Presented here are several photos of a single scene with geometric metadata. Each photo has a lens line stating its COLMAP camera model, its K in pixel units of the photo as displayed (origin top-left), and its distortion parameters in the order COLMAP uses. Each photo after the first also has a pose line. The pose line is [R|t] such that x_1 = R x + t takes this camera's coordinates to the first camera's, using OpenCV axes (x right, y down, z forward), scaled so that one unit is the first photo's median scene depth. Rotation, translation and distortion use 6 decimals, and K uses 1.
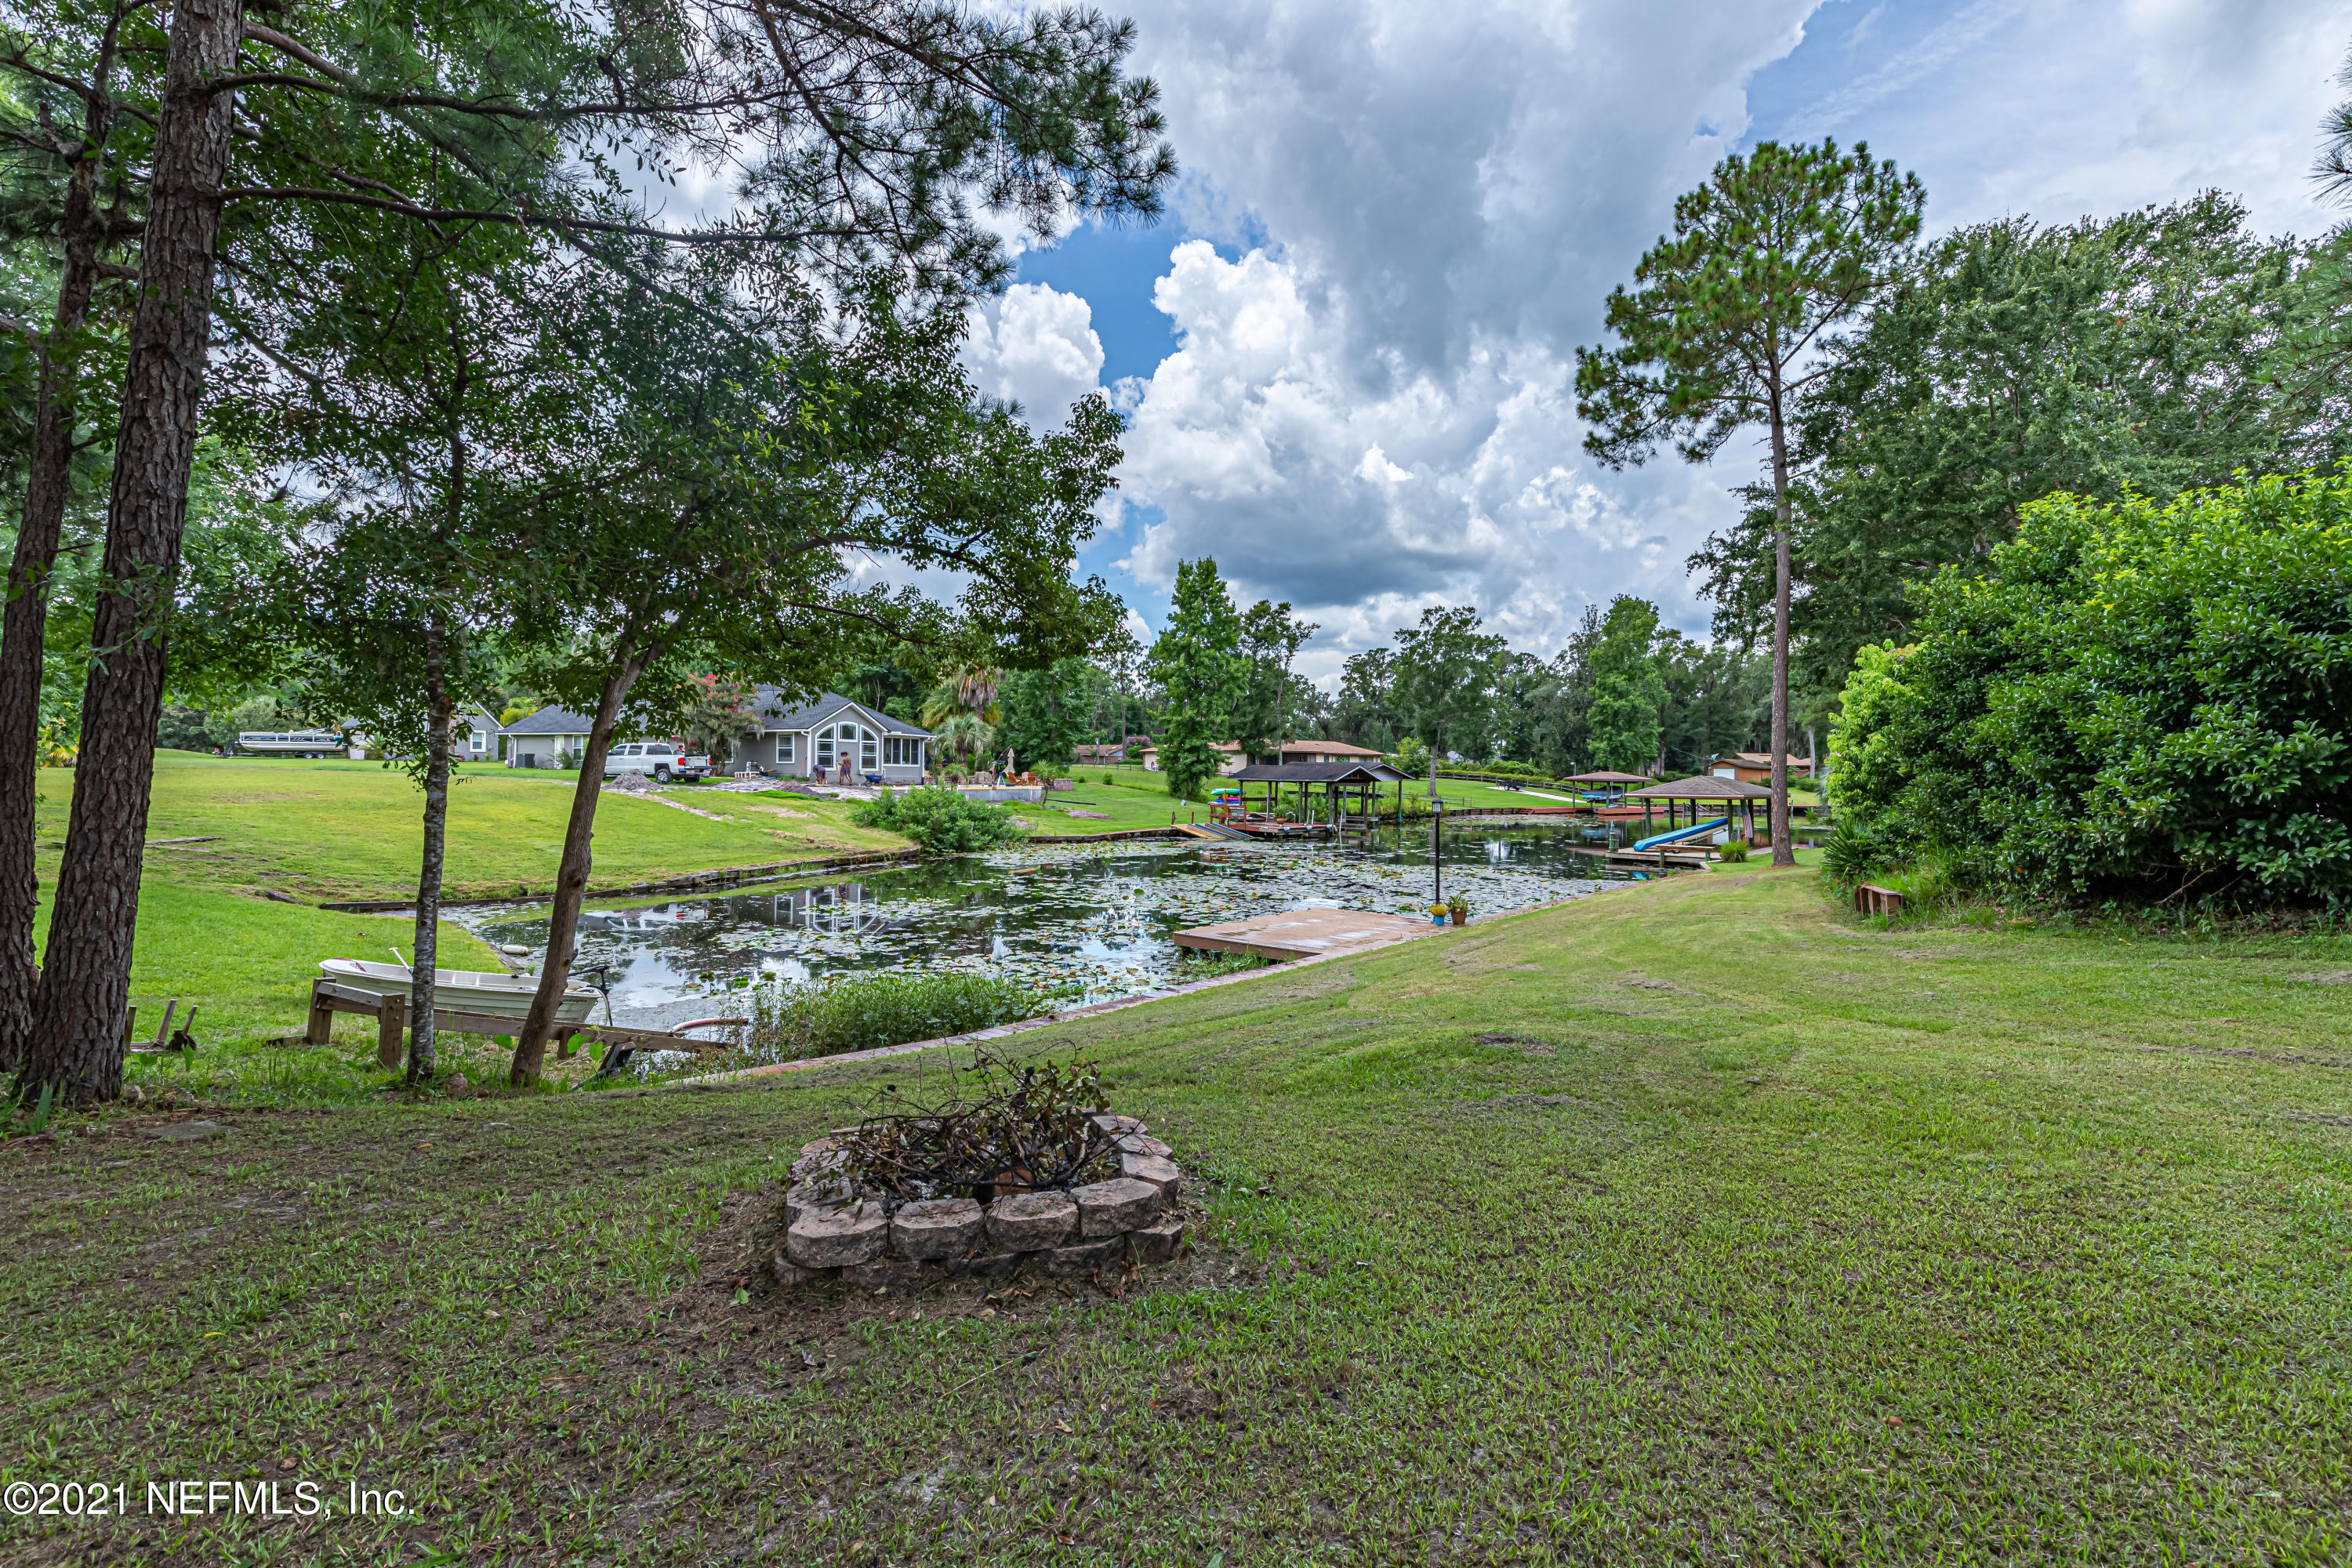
lens RADIAL K [[1082.2, 0, 1174.3], [0, 1082.2, 782.6], [0, 0, 1]] dist [0.004663, 0.000165]
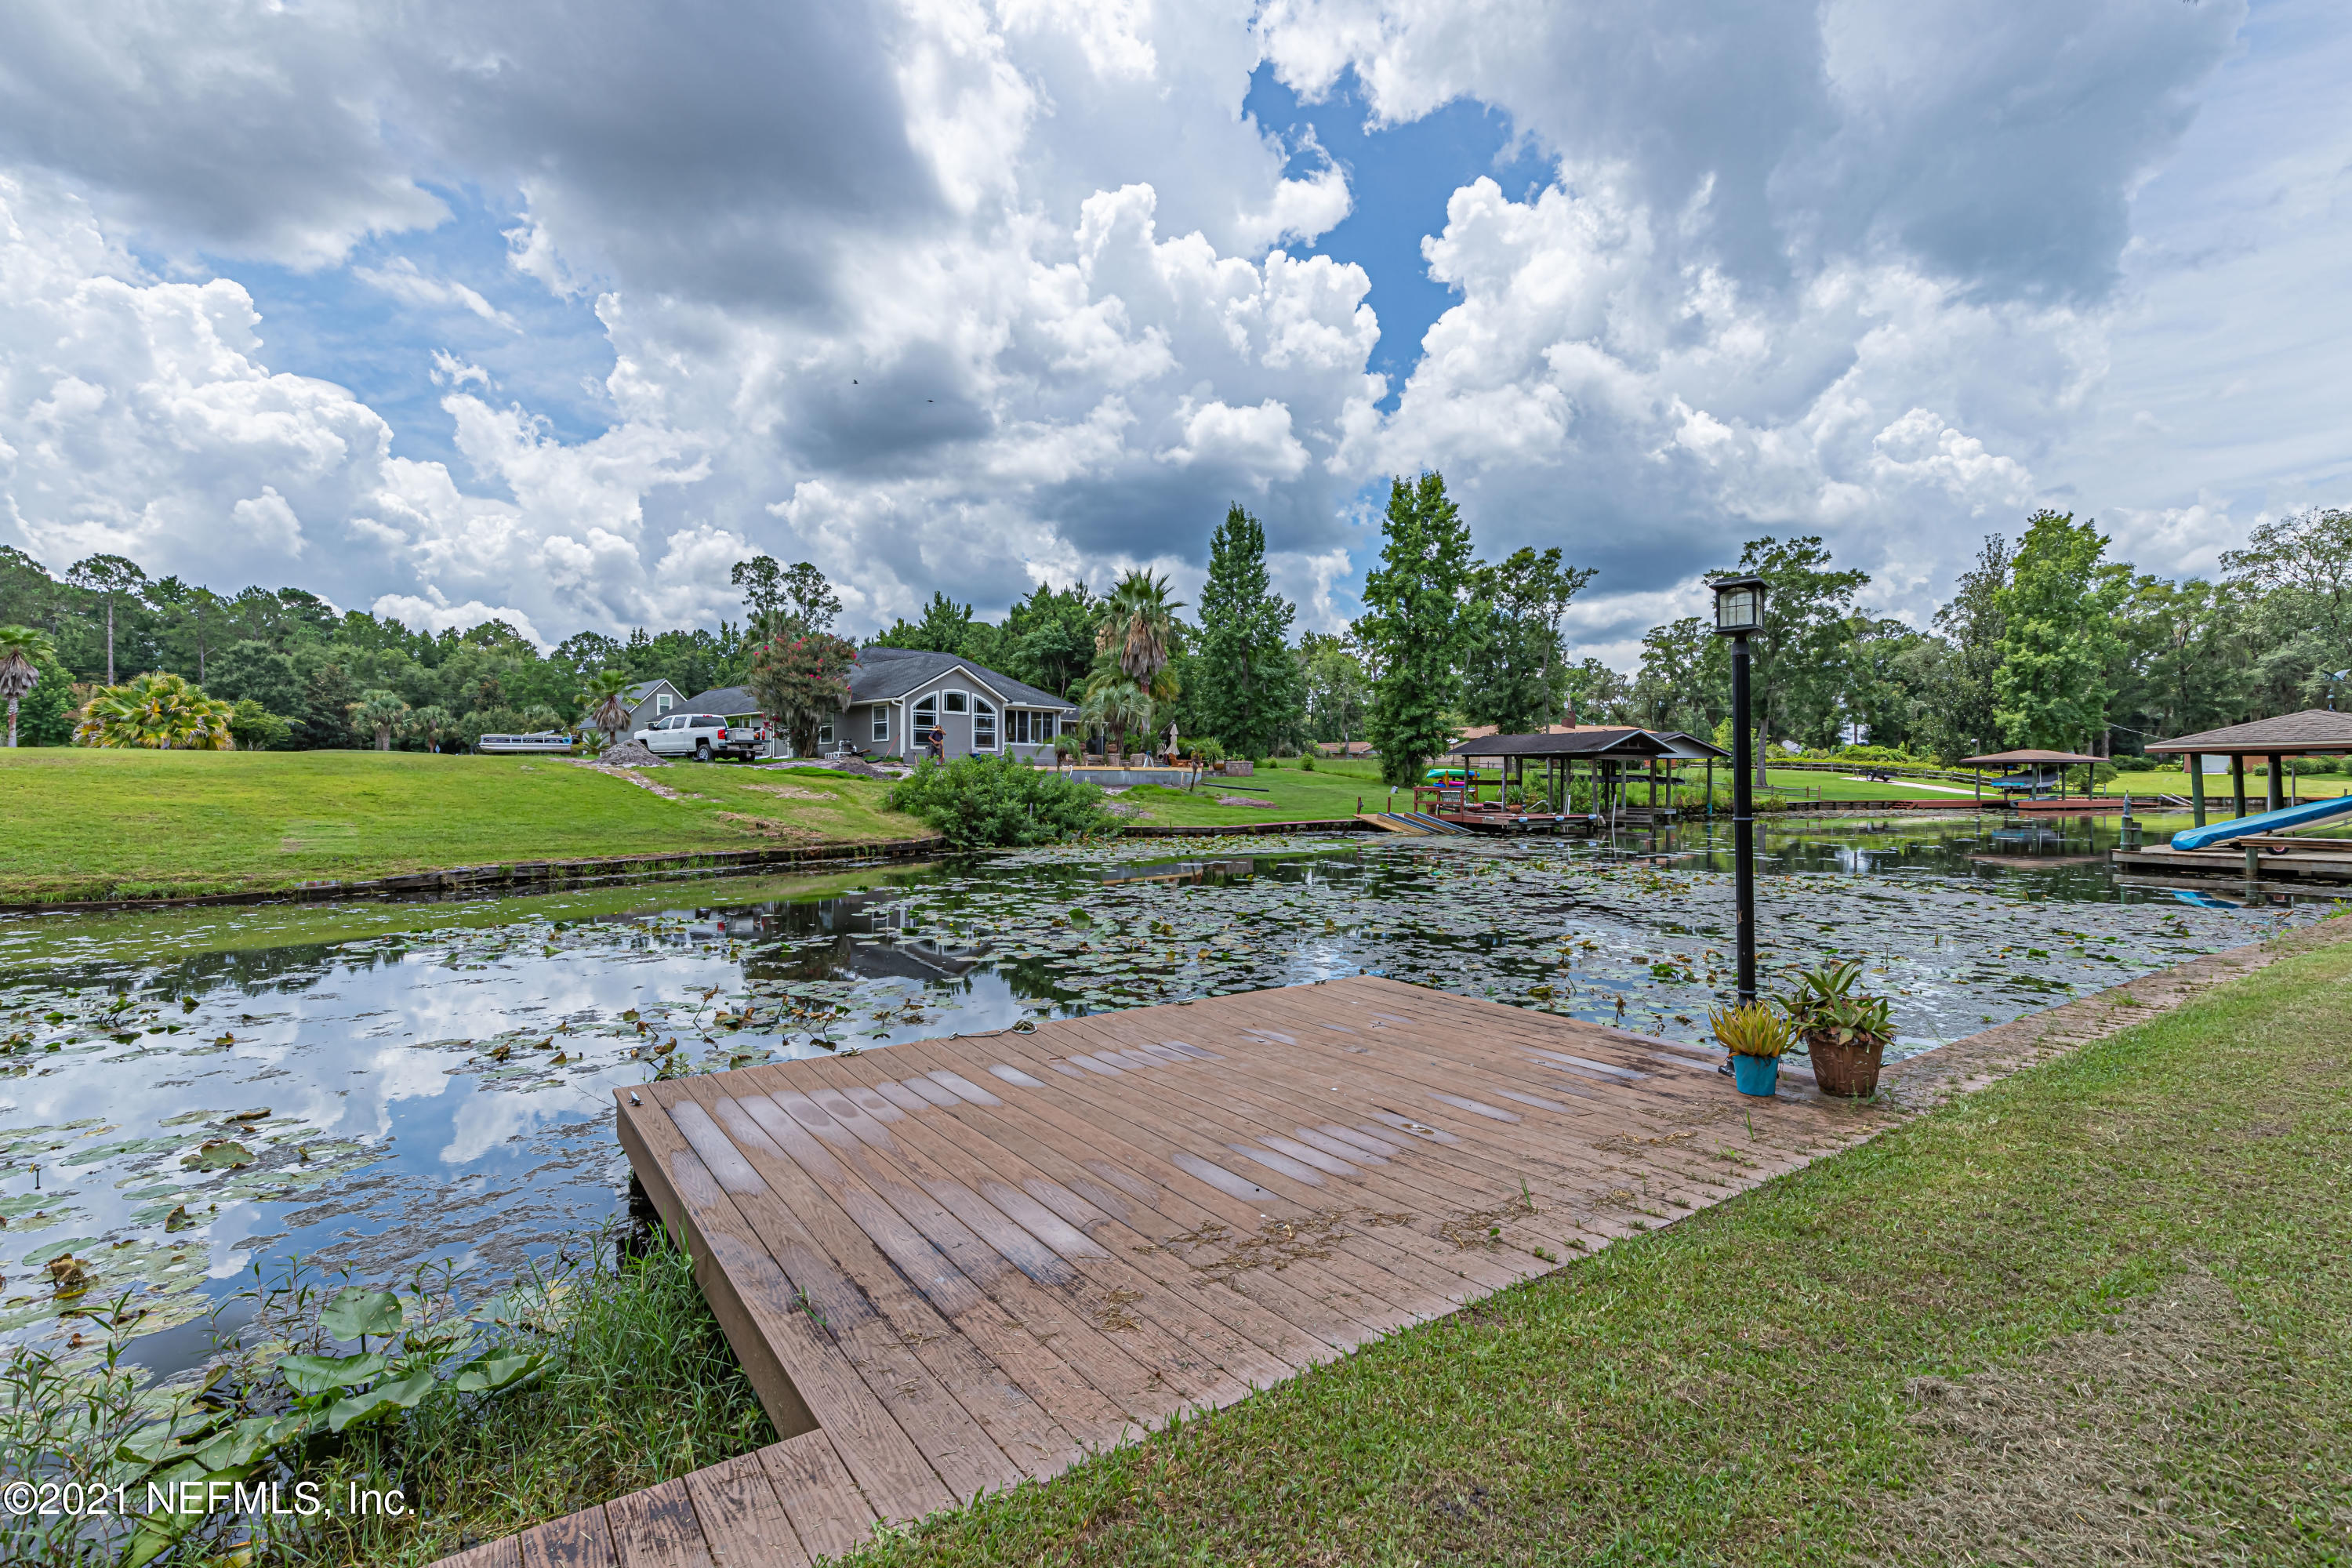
lens RADIAL K [[1082.2, 0, 1171.6], [0, 1082.2, 786.2], [0, 0, 1]] dist [0.004663, 0.000165]
pose [[0.964770, -0.010149, -0.262899, 0.052692], [0.008624, 0.999939, -0.006953, 0.018560], [0.262953, 0.004441, 0.964798, 0.210114]]
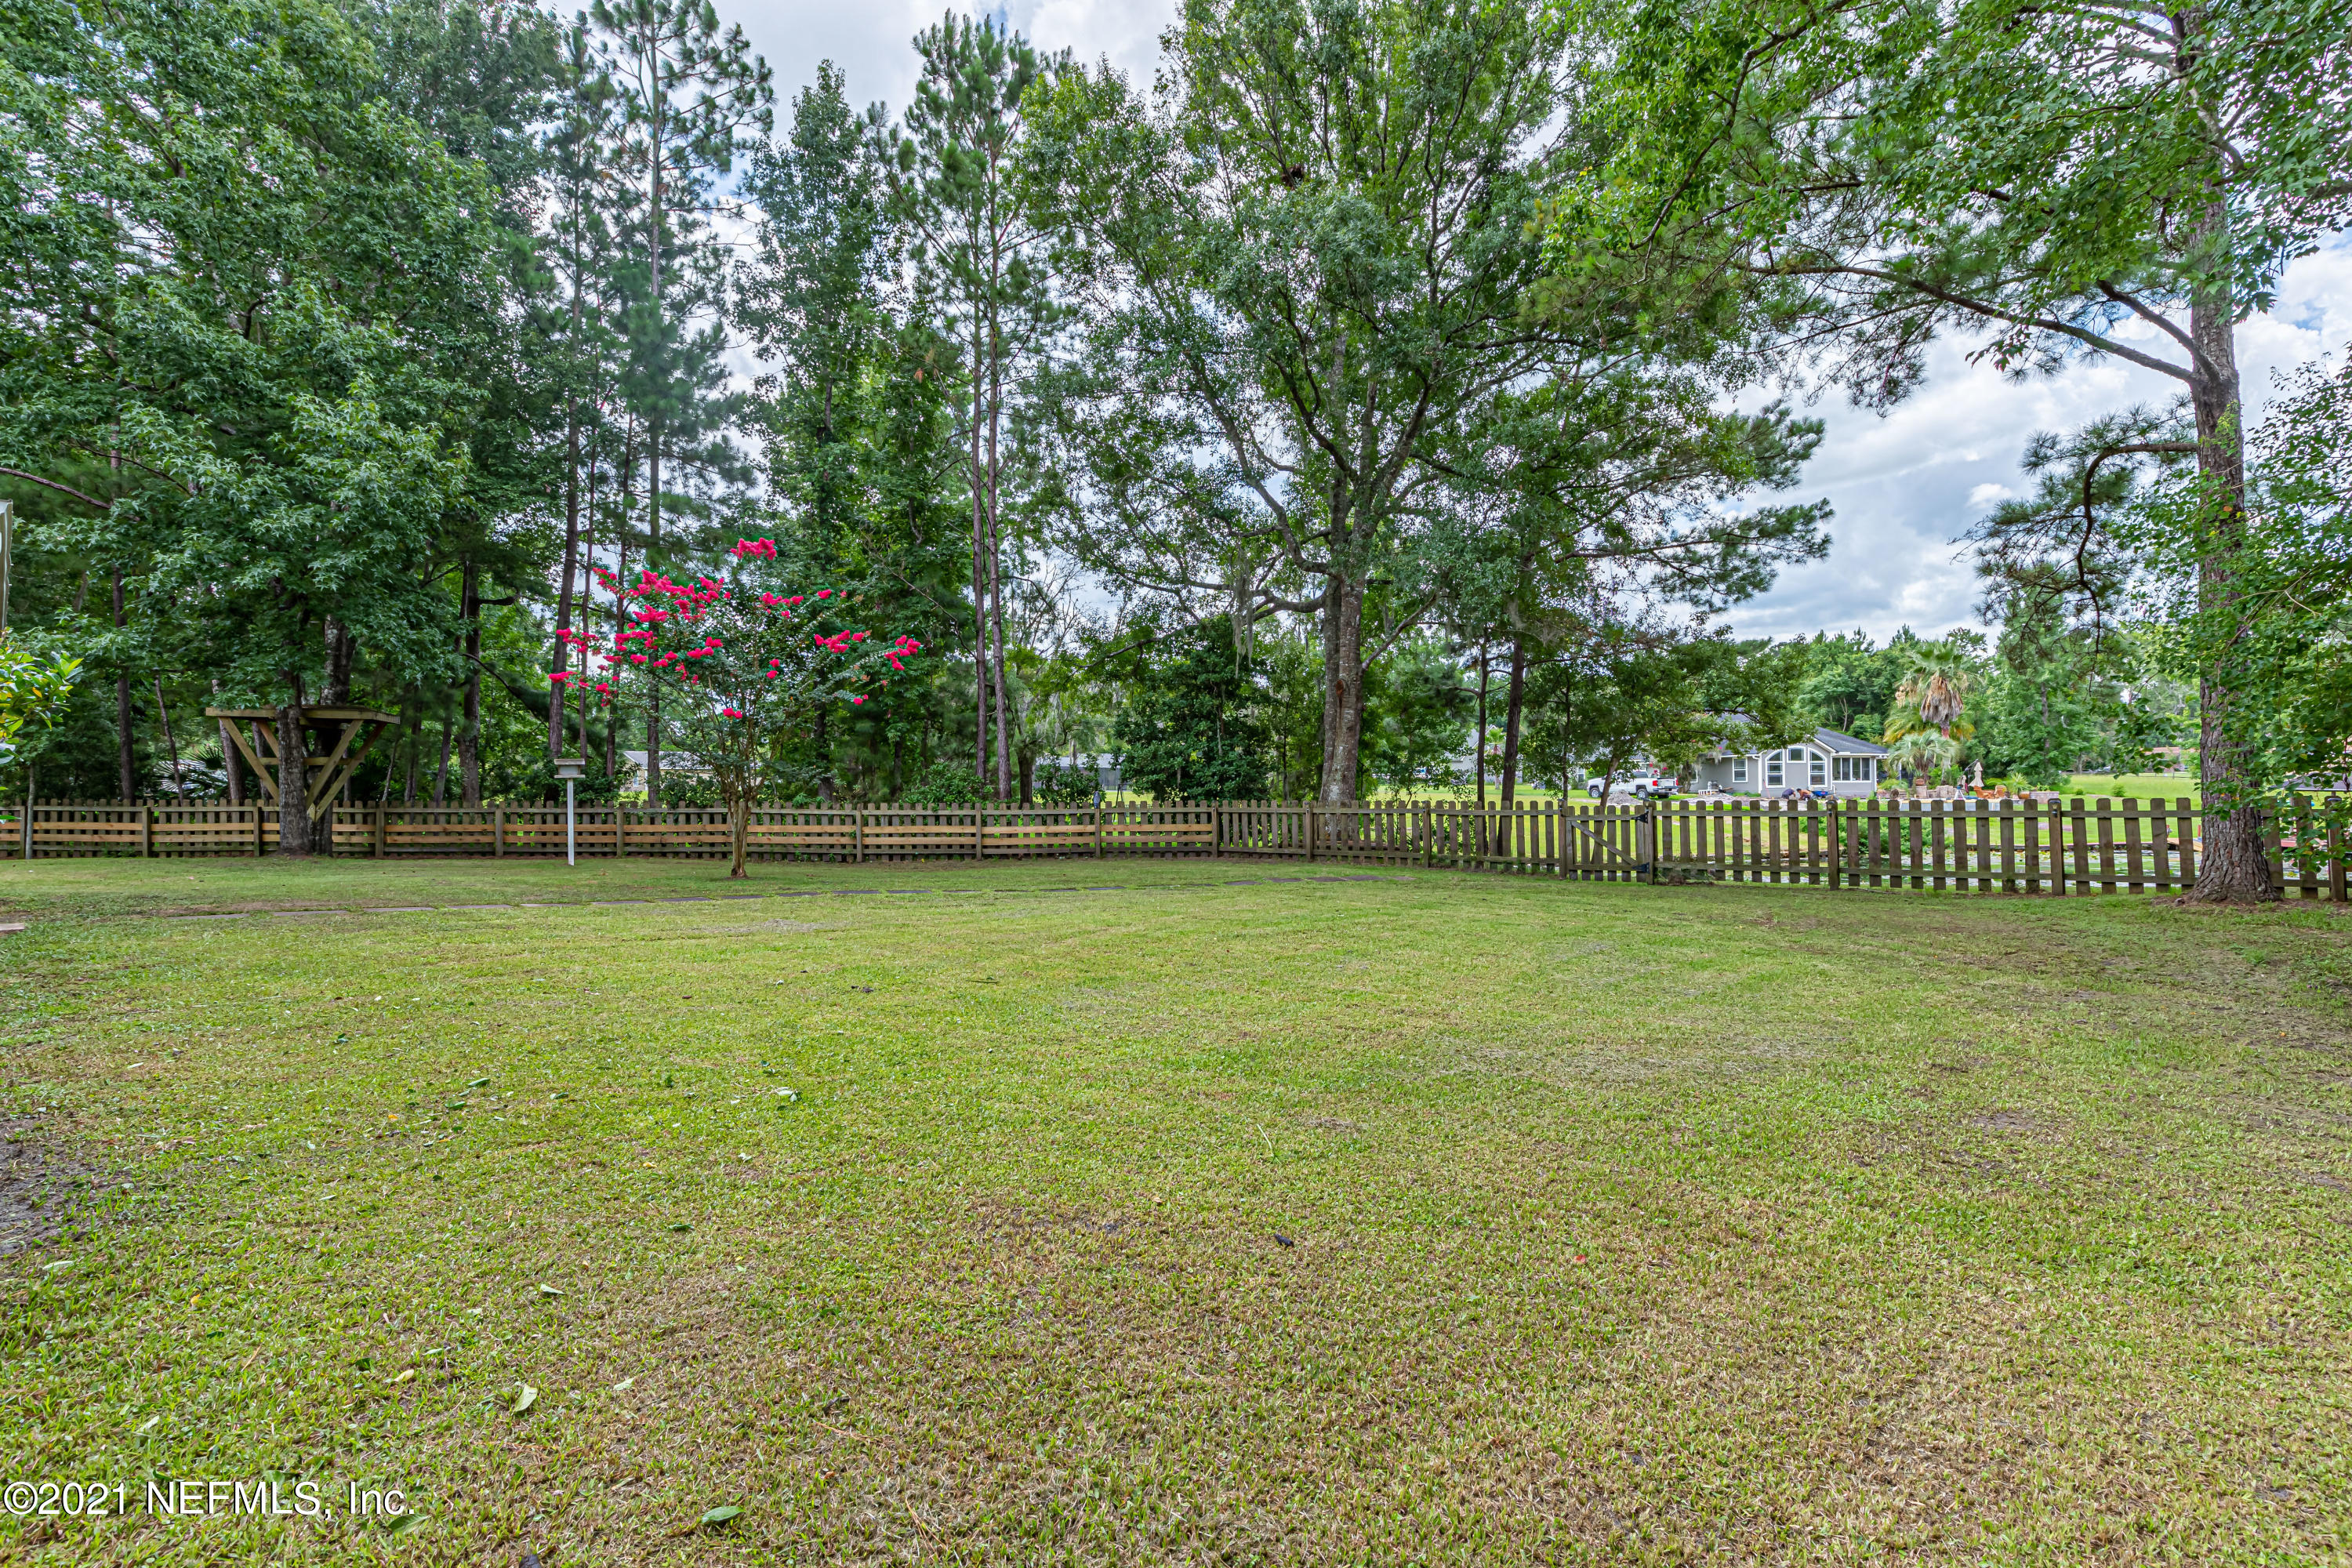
lens RADIAL K [[1082.2, 0, 1174.1], [0, 1082.2, 789.9], [0, 0, 1]] dist [0.004663, 0.000165]
pose [[0.654444, -0.016590, -0.755928, 0.117903], [0.011095, 0.999862, -0.012338, -0.000699], [0.756029, -0.000313, 0.654538, -0.229709]]
